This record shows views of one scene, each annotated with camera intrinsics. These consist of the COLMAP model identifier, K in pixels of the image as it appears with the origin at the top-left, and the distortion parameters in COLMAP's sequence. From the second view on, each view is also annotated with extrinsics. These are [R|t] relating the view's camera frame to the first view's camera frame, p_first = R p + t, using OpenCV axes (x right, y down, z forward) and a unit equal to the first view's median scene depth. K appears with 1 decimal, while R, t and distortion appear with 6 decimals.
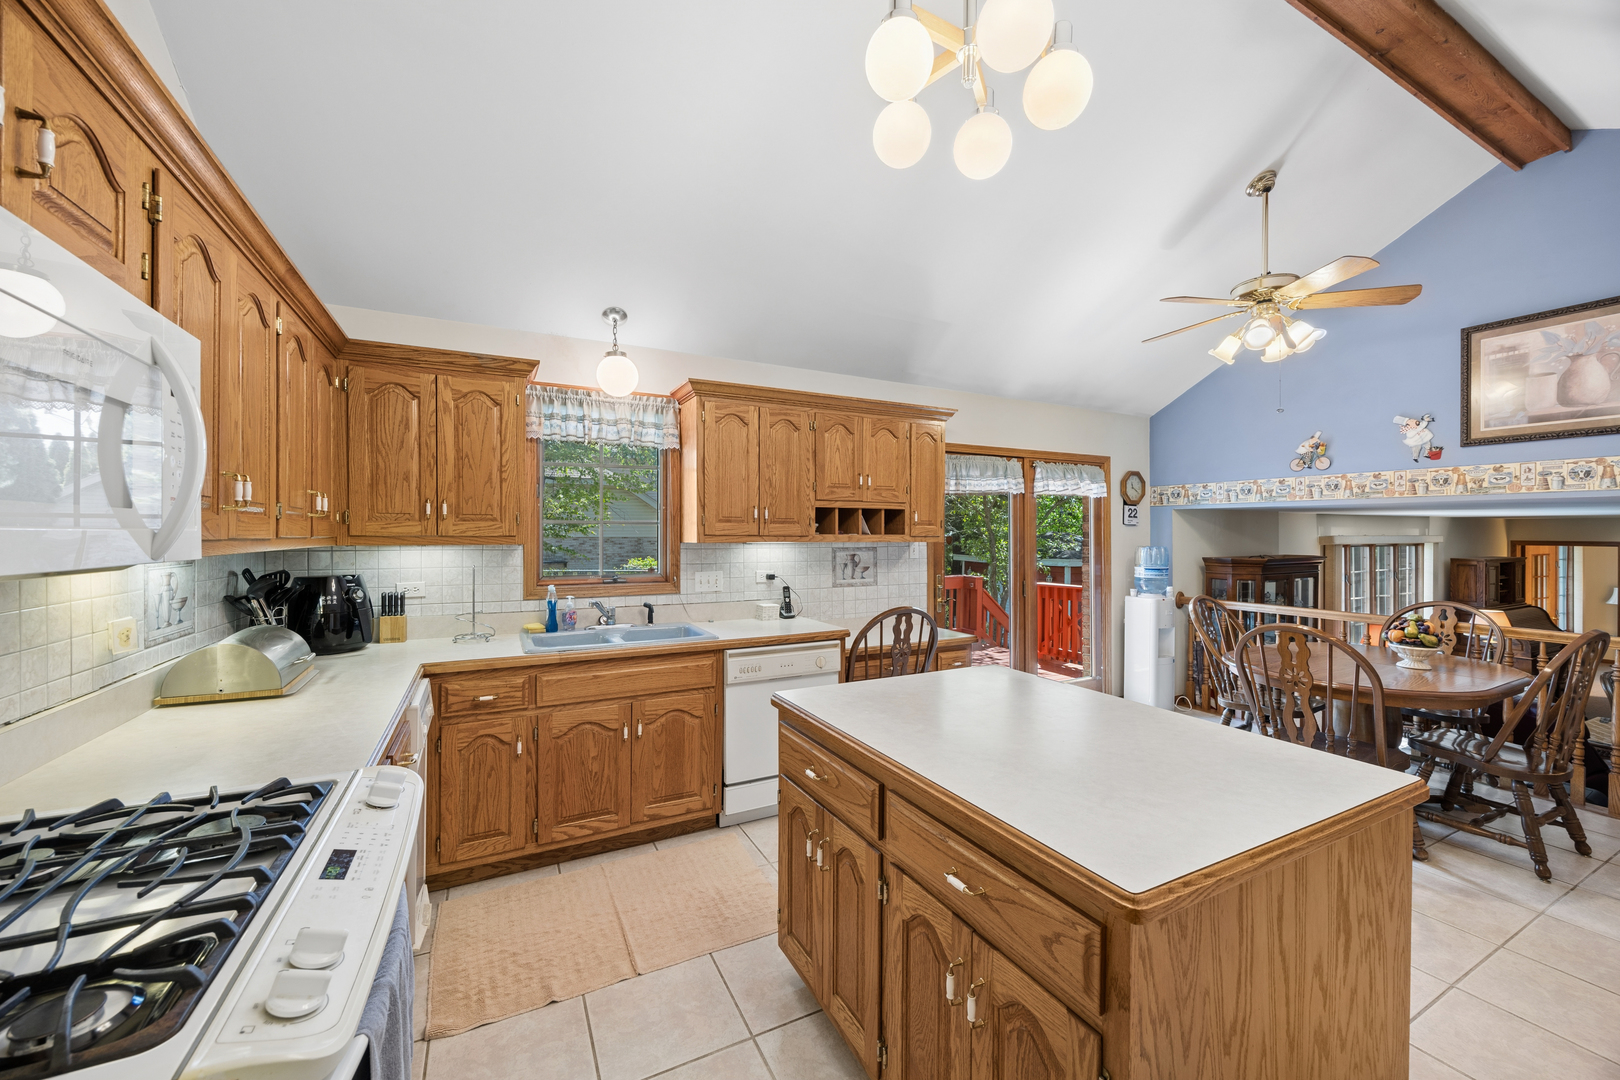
lens RADIAL K [[609.3, 0, 813.3], [0, 609.3, 537.3], [0, 0, 1]] dist [-0.002757, -0.000598]
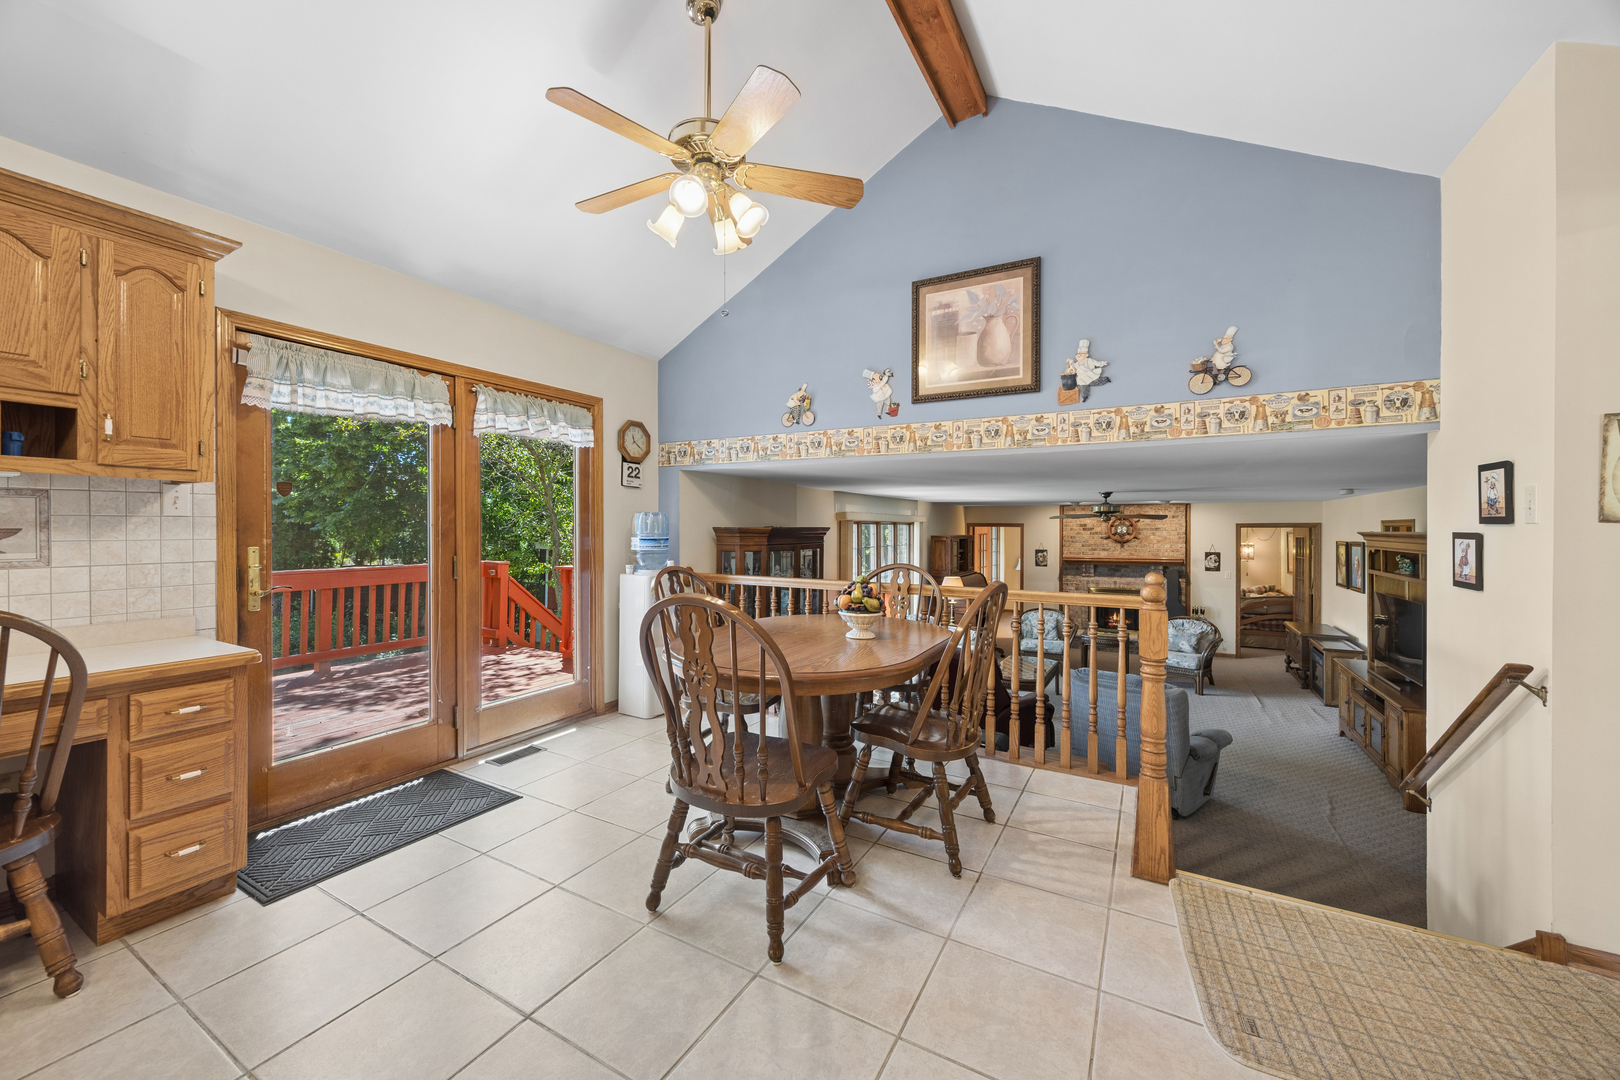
lens RADIAL K [[609.3, 0, 805.5], [0, 609.3, 531.2], [0, 0, 1]] dist [-0.002757, -0.000598]
pose [[0.834758, -0.000275, 0.550618, 0.311541], [-0.001252, 0.999996, 0.002399, 0.042937], [-0.550616, -0.002692, 0.834754, 0.223728]]
